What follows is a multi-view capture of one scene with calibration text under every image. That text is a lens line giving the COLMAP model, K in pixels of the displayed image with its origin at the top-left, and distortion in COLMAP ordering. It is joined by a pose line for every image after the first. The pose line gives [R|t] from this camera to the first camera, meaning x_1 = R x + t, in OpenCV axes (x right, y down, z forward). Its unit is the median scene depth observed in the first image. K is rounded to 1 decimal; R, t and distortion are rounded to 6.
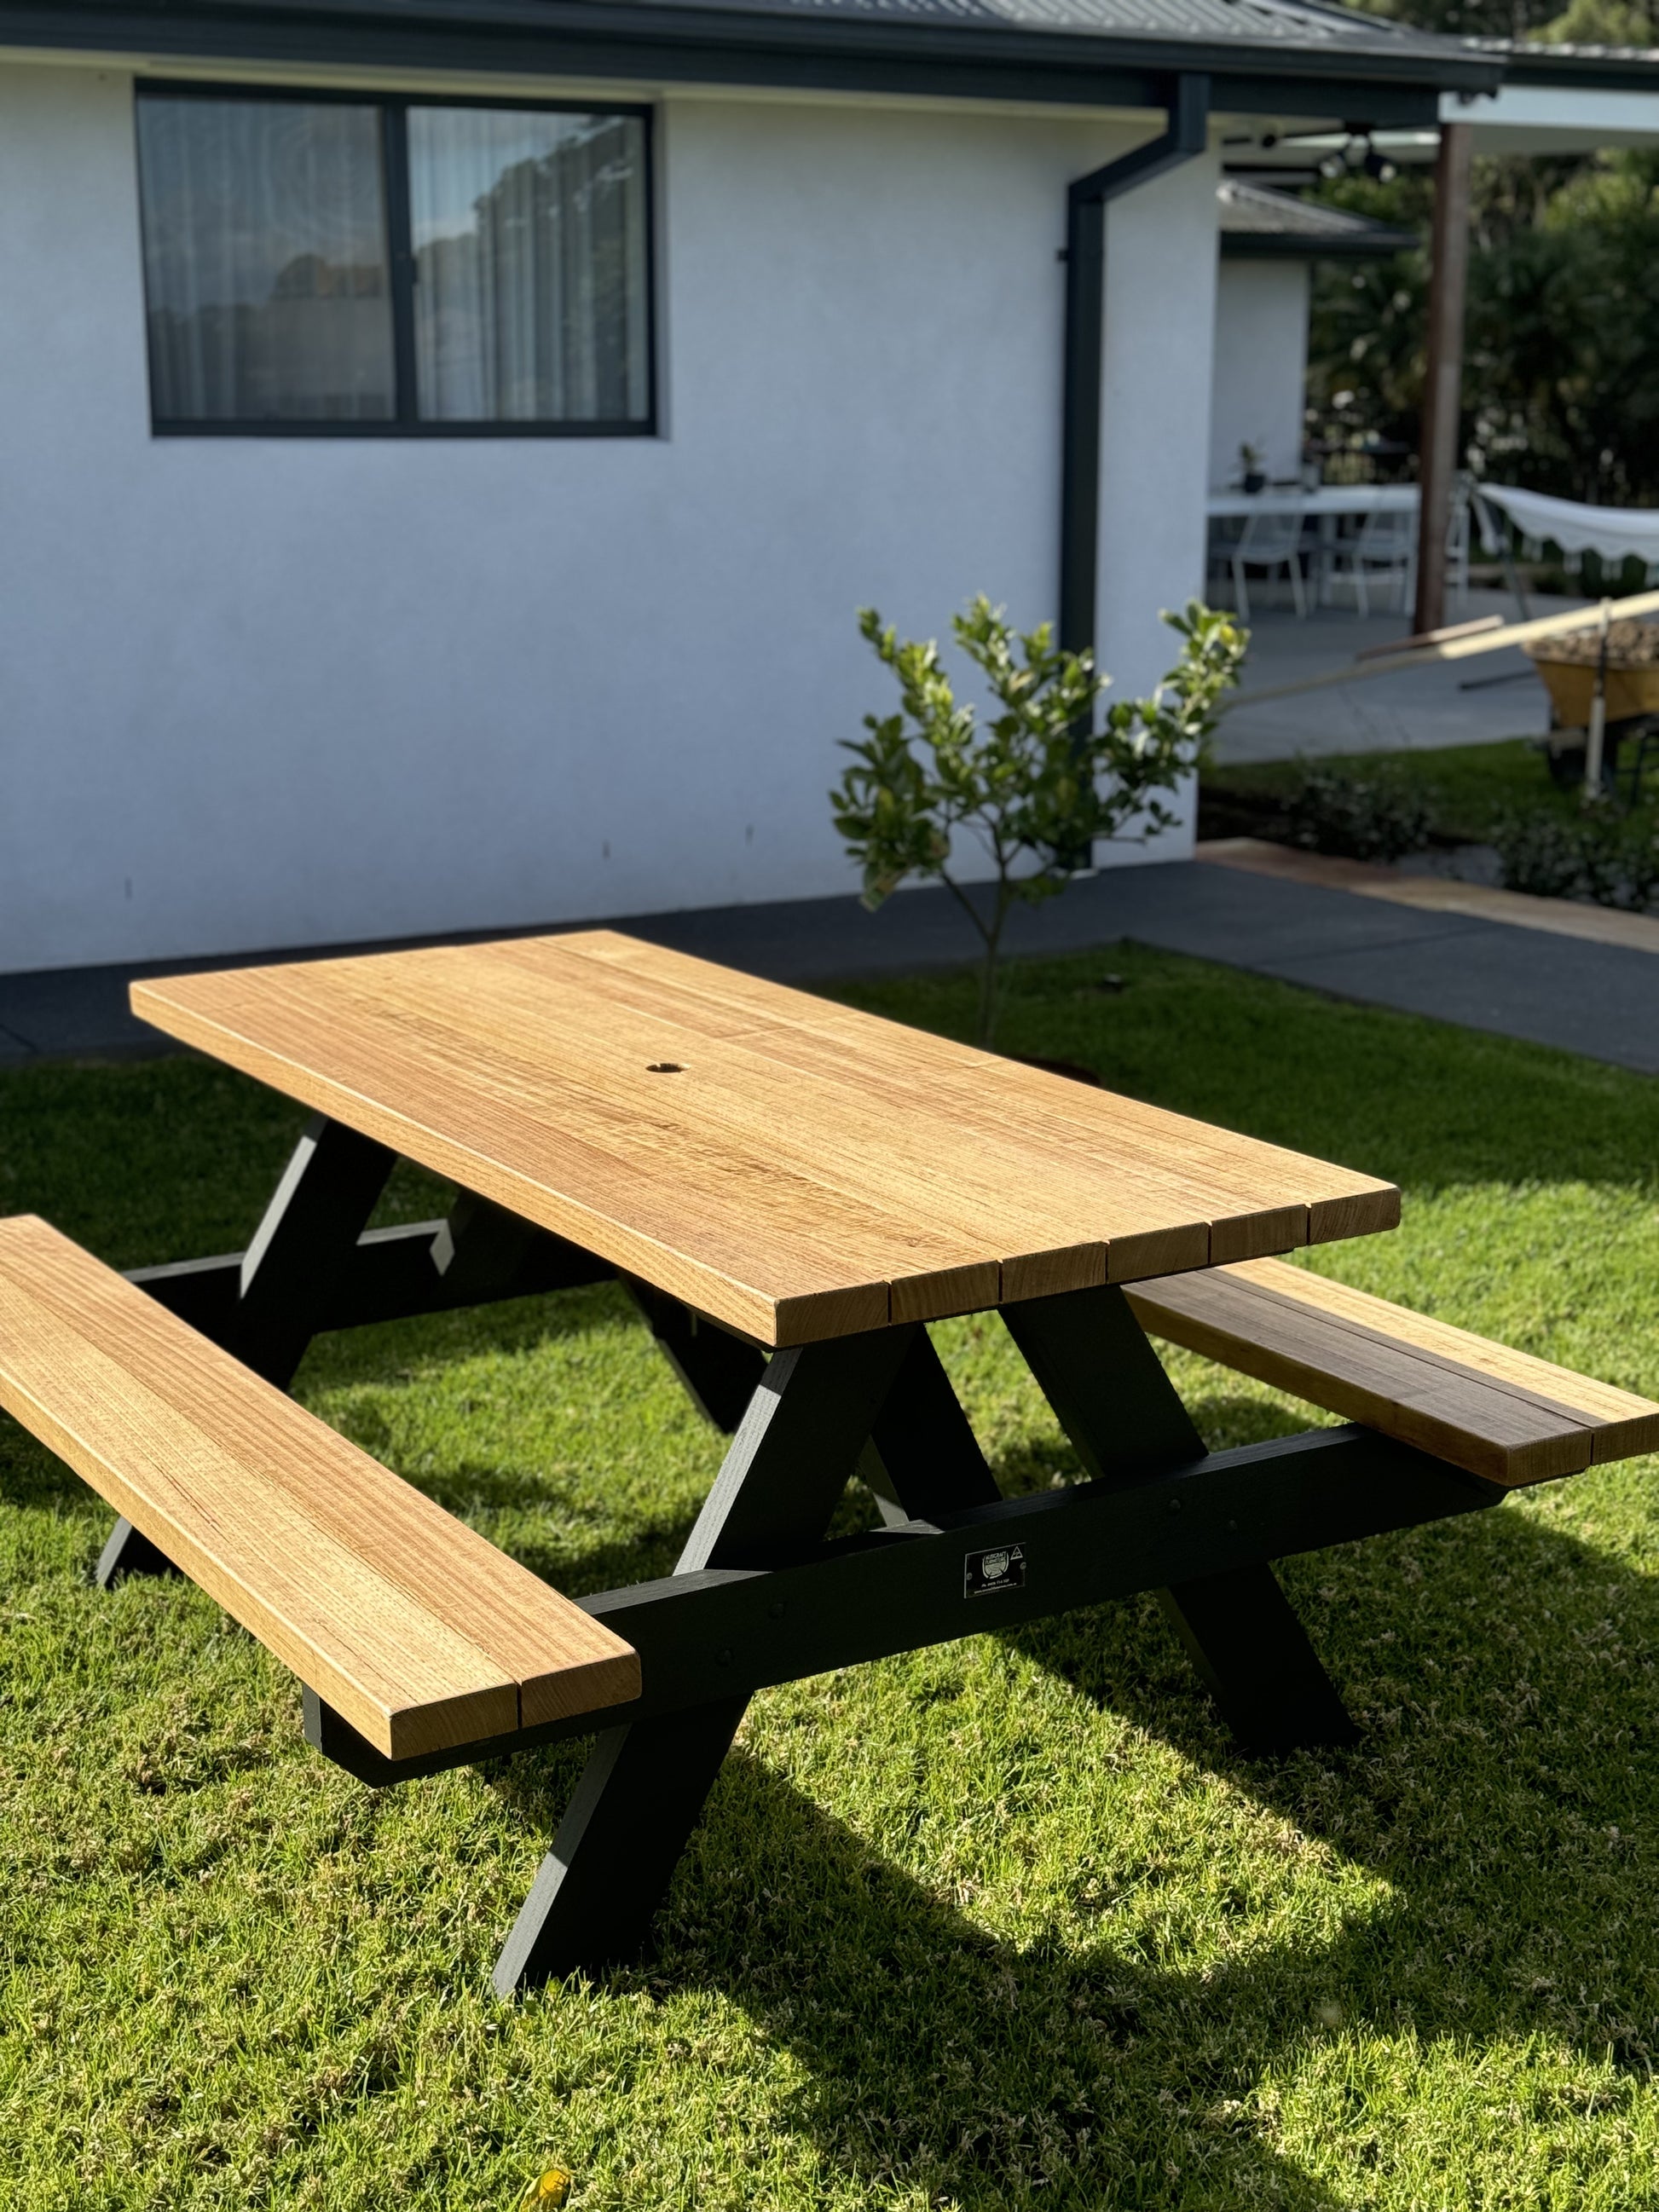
lens RADIAL K [[3103.5, 0, 829.5], [0, 3103.5, 1106.0], [0, 0, 1]] dist [0.096655, 0.081362]
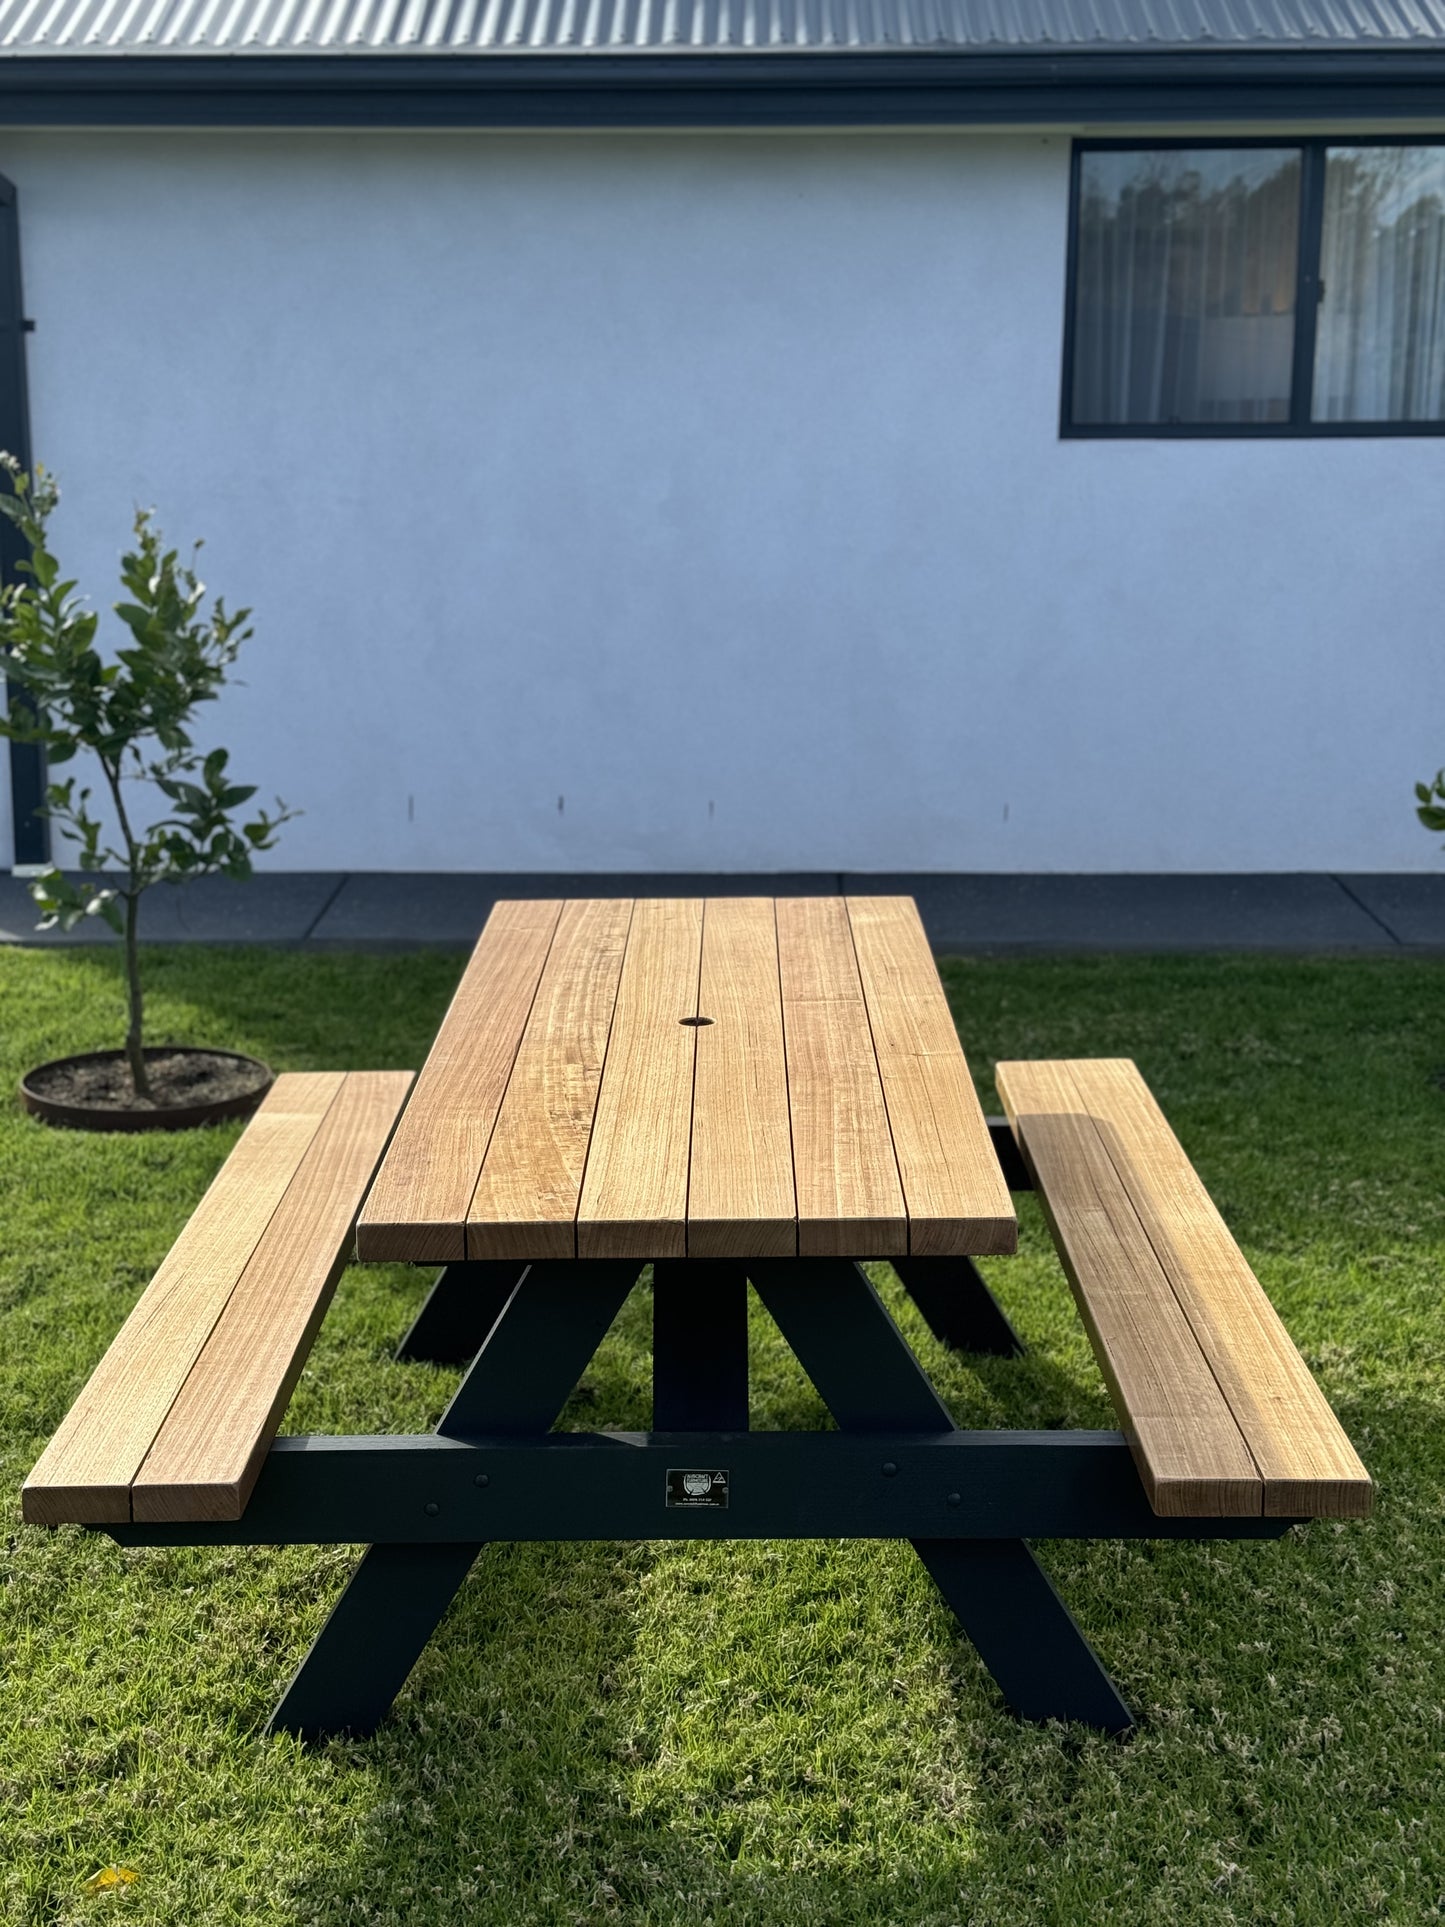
lens RADIAL K [[2703.5, 0, 722.5], [0, 2703.5, 963.5], [0, 0, 1]] dist [0.096655, 0.081362]
pose [[0.855106, 0.115841, -0.505346, 0.505366], [-0.117245, 0.992675, 0.029158, -0.069532], [0.505022, 0.034316, 0.862424, 0.115780]]
